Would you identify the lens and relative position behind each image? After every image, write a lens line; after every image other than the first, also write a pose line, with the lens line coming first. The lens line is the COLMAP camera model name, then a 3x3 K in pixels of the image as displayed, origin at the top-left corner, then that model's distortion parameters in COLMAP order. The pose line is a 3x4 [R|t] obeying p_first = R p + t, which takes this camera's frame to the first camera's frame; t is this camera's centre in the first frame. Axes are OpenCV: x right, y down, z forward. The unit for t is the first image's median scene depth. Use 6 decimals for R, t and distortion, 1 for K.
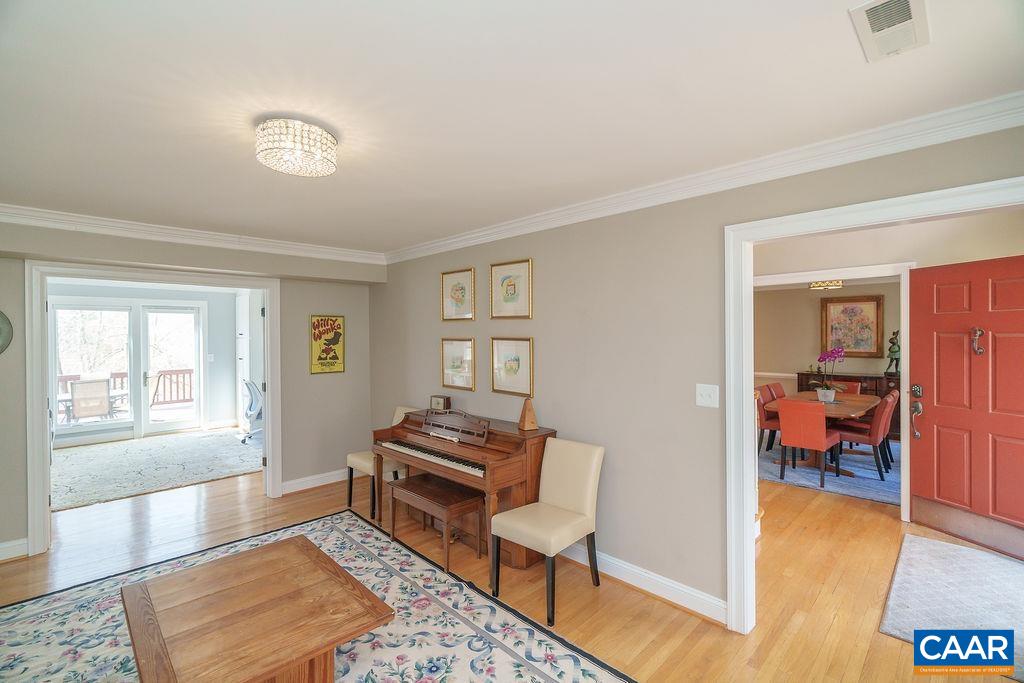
lens RADIAL K [[461.6, 0, 517.0], [0, 461.6, 338.5], [0, 0, 1]] dist [-0.011664, 0.003547]
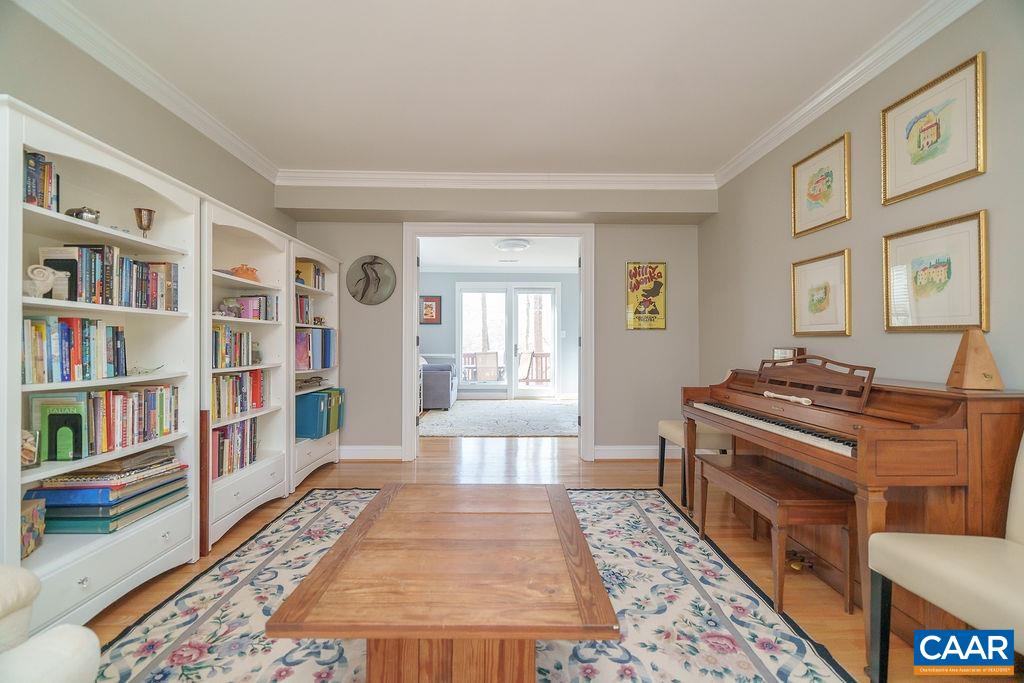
lens RADIAL K [[461.6, 0, 507.3], [0, 461.6, 338.6], [0, 0, 1]] dist [-0.011664, 0.003547]
pose [[0.711217, 0.000060, -0.702973, 0.012426], [-0.011648, 0.999864, -0.011700, 0.142726], [0.702876, 0.016509, 0.711120, 0.280540]]
